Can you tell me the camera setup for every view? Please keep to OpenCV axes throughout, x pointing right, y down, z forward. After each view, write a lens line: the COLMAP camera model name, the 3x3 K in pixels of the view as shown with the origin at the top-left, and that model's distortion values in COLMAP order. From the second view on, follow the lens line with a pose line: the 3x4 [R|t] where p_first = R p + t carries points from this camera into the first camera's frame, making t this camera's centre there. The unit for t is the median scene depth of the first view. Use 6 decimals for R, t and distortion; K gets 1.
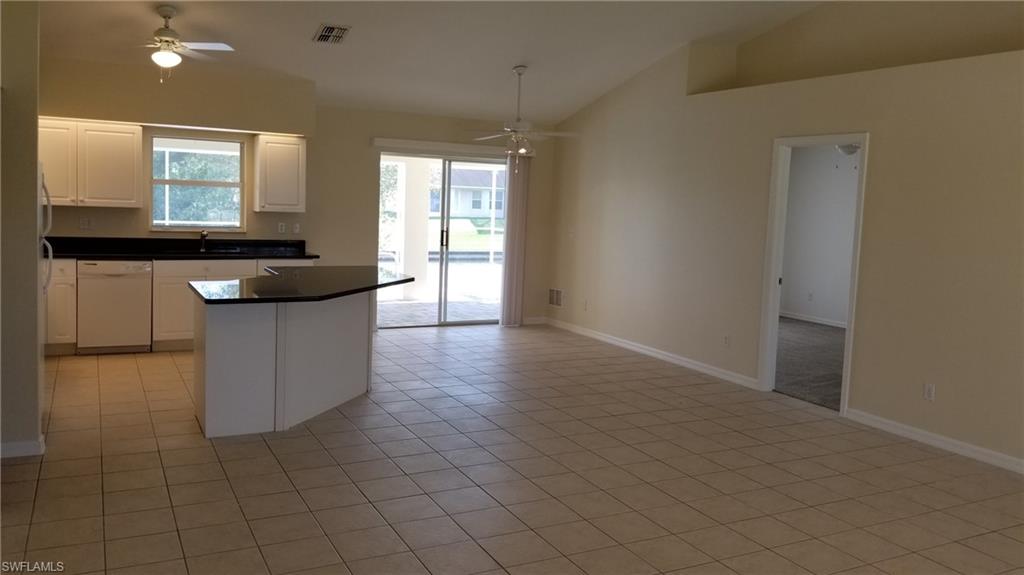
lens RADIAL K [[805.2, 0, 489.0], [0, 805.2, 266.8], [0, 0, 1]] dist [0.113703, -0.209012]
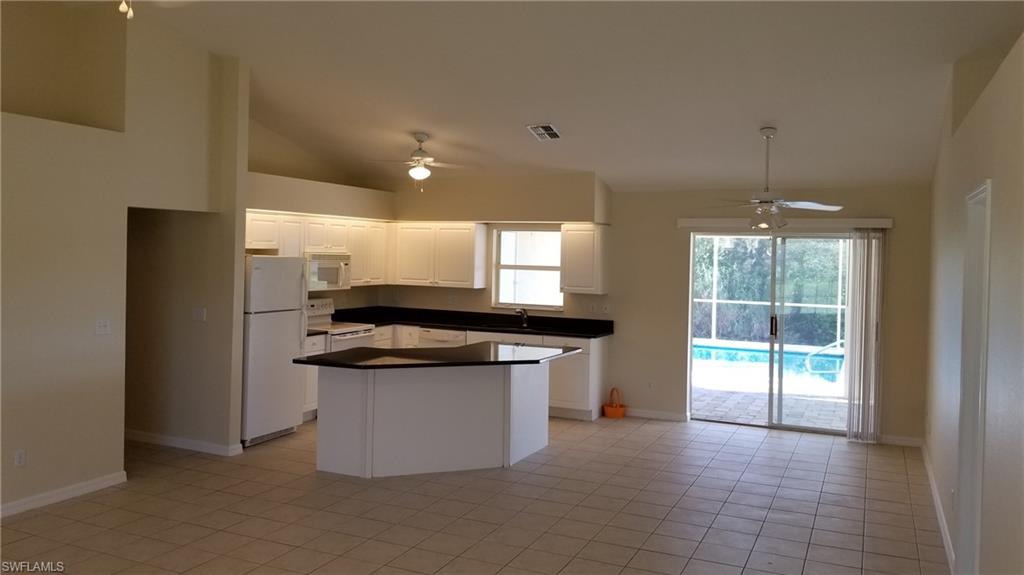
lens RADIAL K [[805.2, 0, 489.0], [0, 805.2, 266.8], [0, 0, 1]] dist [0.113703, -0.209012]
pose [[0.619731, -0.011667, -0.784727, 0.557312], [-0.067775, 0.995358, -0.068324, -0.022927], [0.781882, 0.095527, 0.616064, 0.262873]]
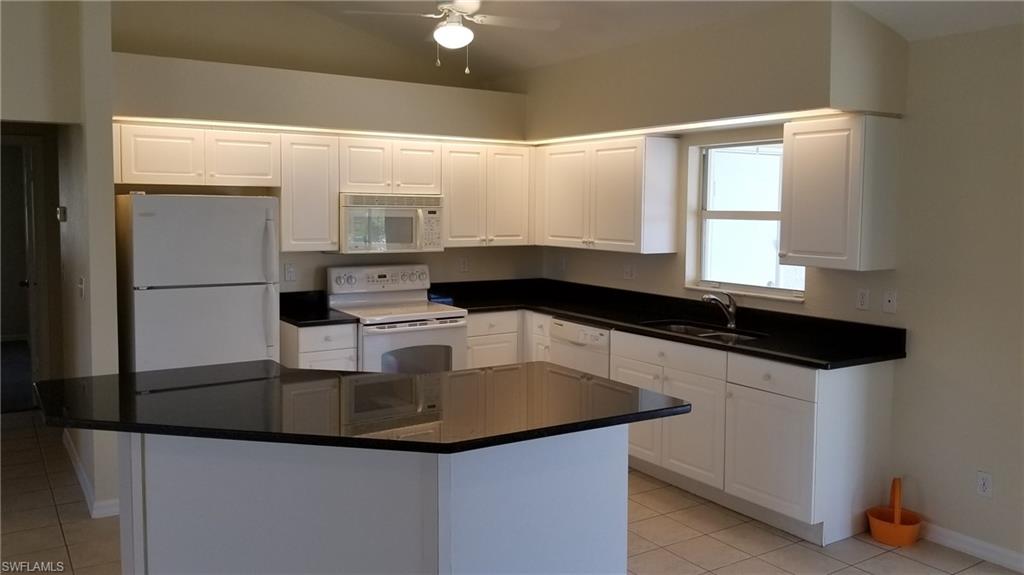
lens RADIAL K [[805.2, 0, 489.0], [0, 805.2, 266.8], [0, 0, 1]] dist [0.113703, -0.209012]
pose [[0.101452, 0.036675, -0.994164, 0.247445], [-0.092453, 0.995343, 0.027284, -0.068442], [0.990535, 0.089145, 0.104370, 0.810630]]
